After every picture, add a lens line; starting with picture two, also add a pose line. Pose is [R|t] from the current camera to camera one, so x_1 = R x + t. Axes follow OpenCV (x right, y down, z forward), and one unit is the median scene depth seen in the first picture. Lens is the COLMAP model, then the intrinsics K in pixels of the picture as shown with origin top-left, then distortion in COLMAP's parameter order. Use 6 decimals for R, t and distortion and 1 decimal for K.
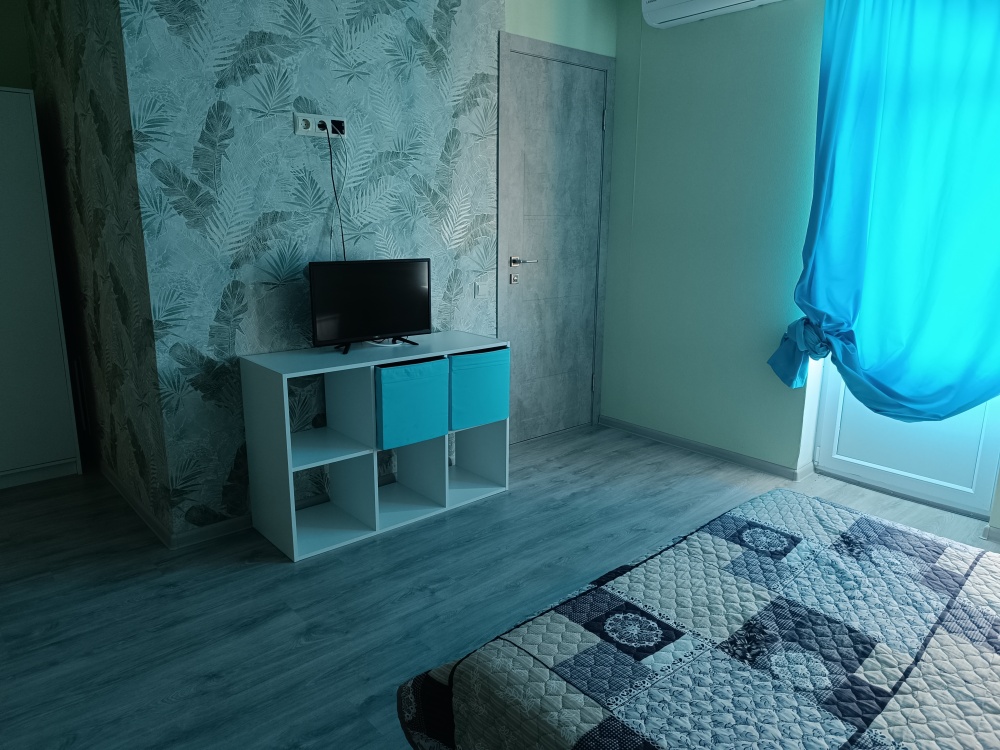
lens RADIAL K [[687.1, 0, 499.8], [0, 687.1, 370.9], [0, 0, 1]] dist [0.036134, -0.042816]
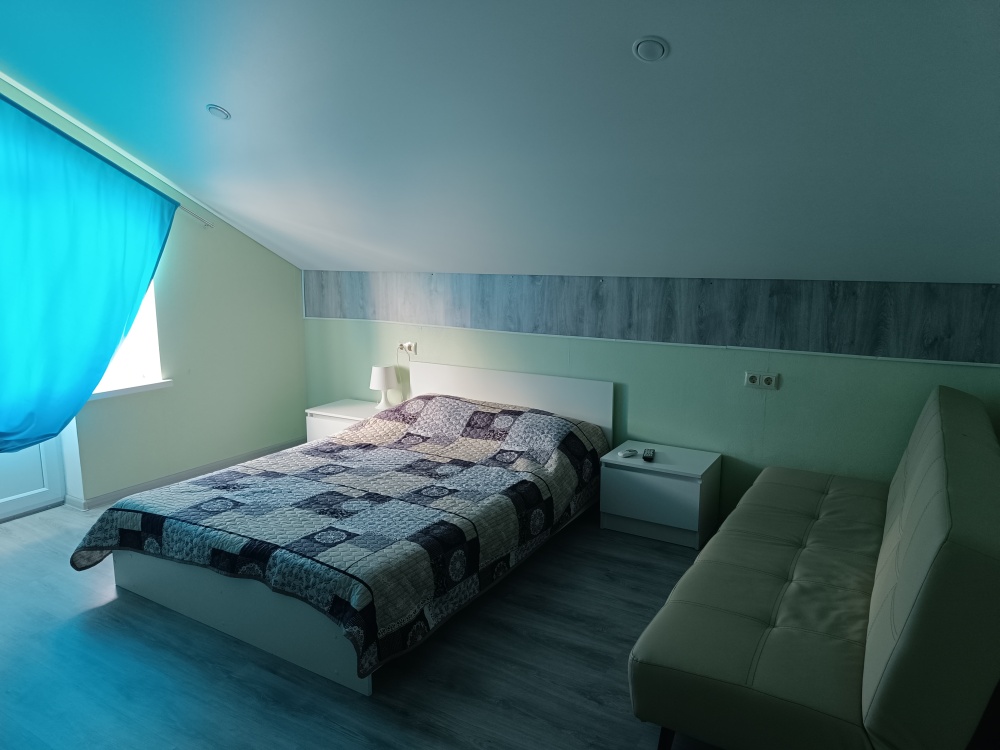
lens RADIAL K [[687.1, 0, 498.0], [0, 687.1, 355.3], [0, 0, 1]] dist [0.036134, -0.042816]
pose [[-0.293393, -0.148336, 0.944414, -1.271805], [0.202861, 0.955731, 0.213134, -0.285806], [-0.934221, 0.254116, -0.250313, 0.806737]]
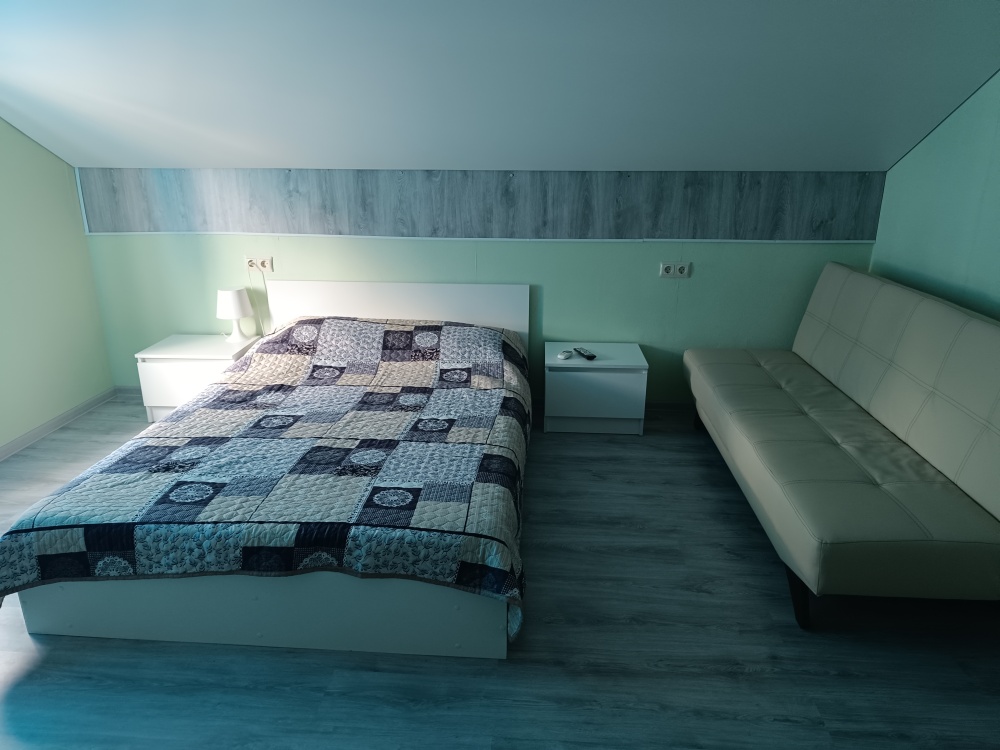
lens RADIAL K [[687.1, 0, 496.0], [0, 687.1, 368.1], [0, 0, 1]] dist [0.036134, -0.042816]
pose [[-0.699672, -0.222489, 0.678939, -0.727026], [0.147084, 0.885067, 0.441613, -0.382384], [-0.699161, 0.408845, -0.586532, 1.359409]]
